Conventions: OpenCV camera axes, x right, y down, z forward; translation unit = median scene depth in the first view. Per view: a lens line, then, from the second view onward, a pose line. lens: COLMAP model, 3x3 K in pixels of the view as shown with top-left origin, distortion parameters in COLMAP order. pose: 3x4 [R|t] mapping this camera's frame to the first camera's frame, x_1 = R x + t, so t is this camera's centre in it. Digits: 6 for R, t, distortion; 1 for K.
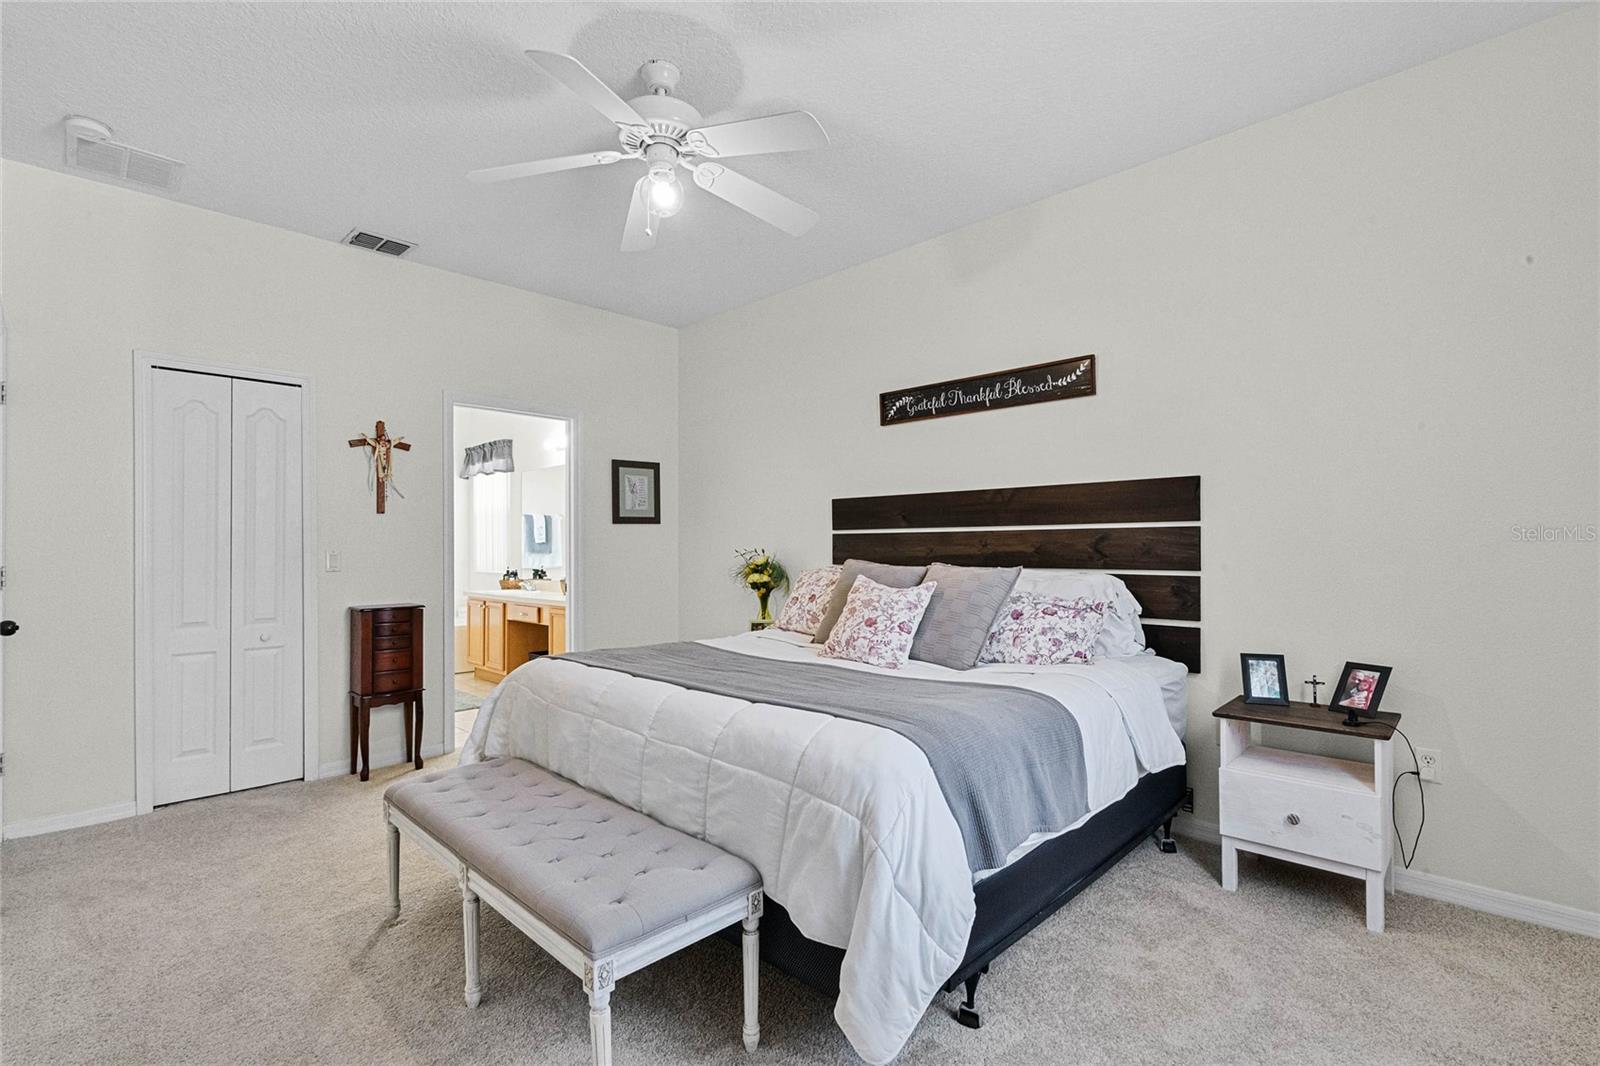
lens RADIAL K [[733.5, 0, 788.5], [0, 733.5, 539.3], [0, 0, 1]] dist [-0.004715, -0.000029]
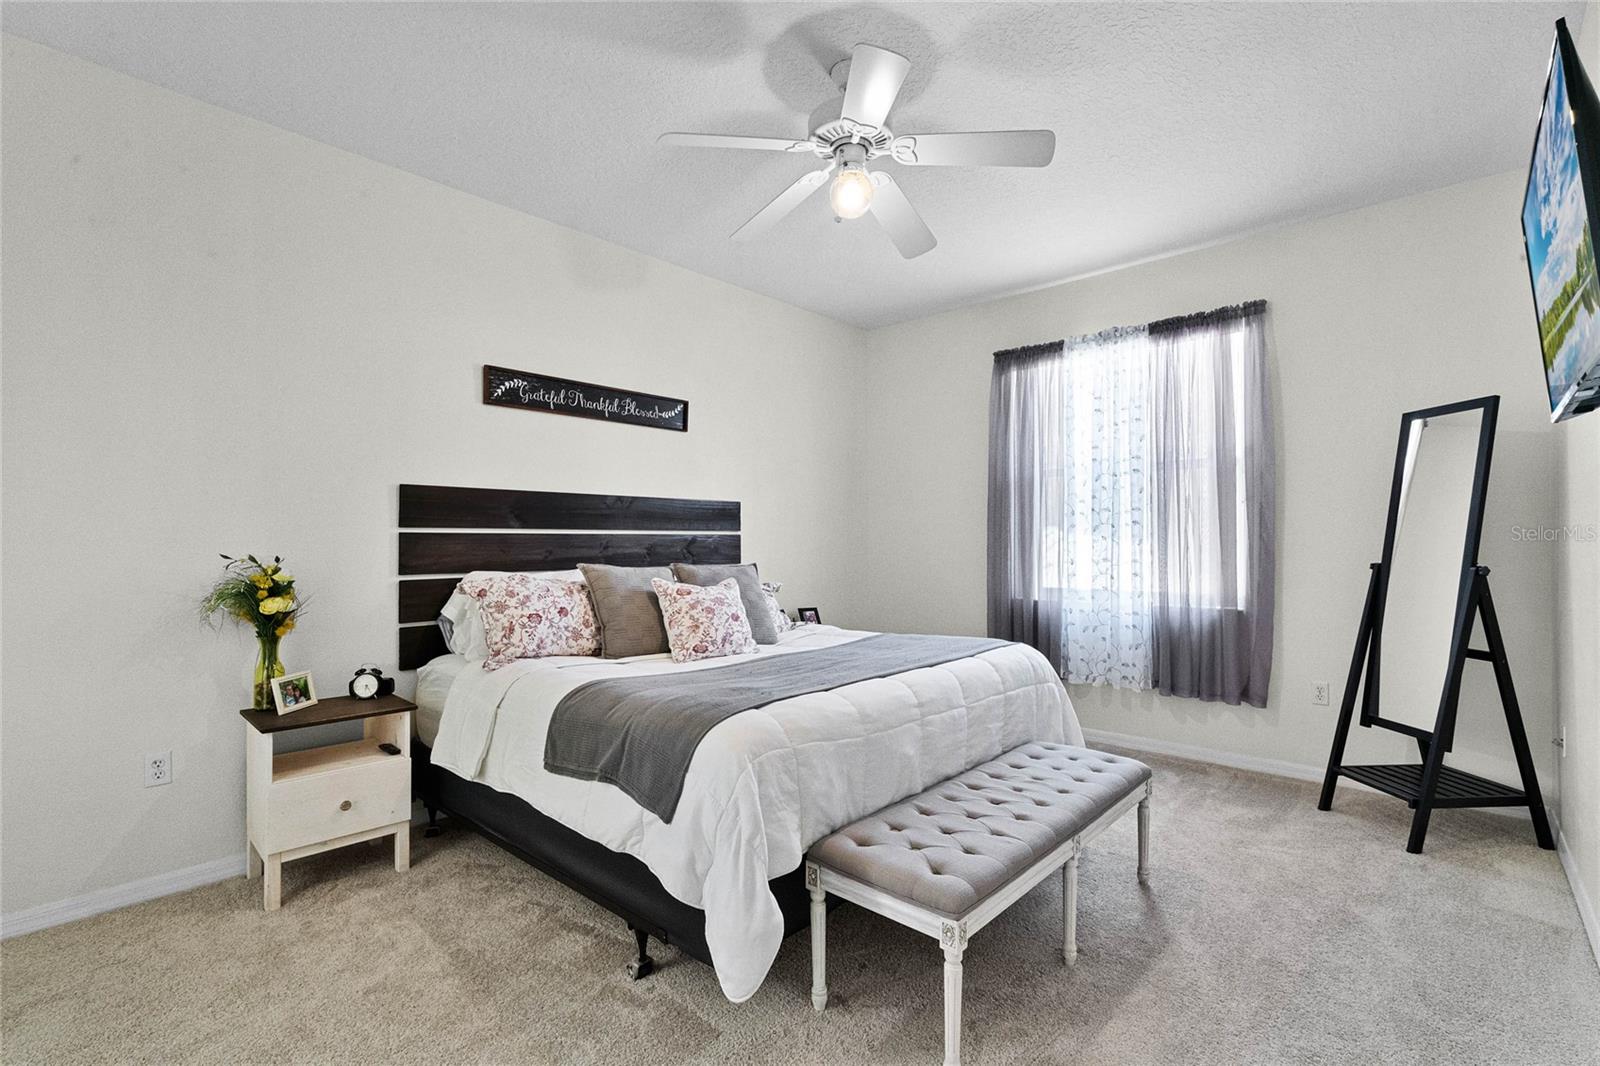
lens RADIAL K [[733.5, 0, 799.5], [0, 733.5, 537.0], [0, 0, 1]] dist [-0.004715, -0.000029]
pose [[-0.039259, 0.012830, 0.999147, -0.798375], [-0.005117, 0.999902, -0.013041, 0.005224], [-0.999216, -0.005624, -0.039189, 0.759740]]
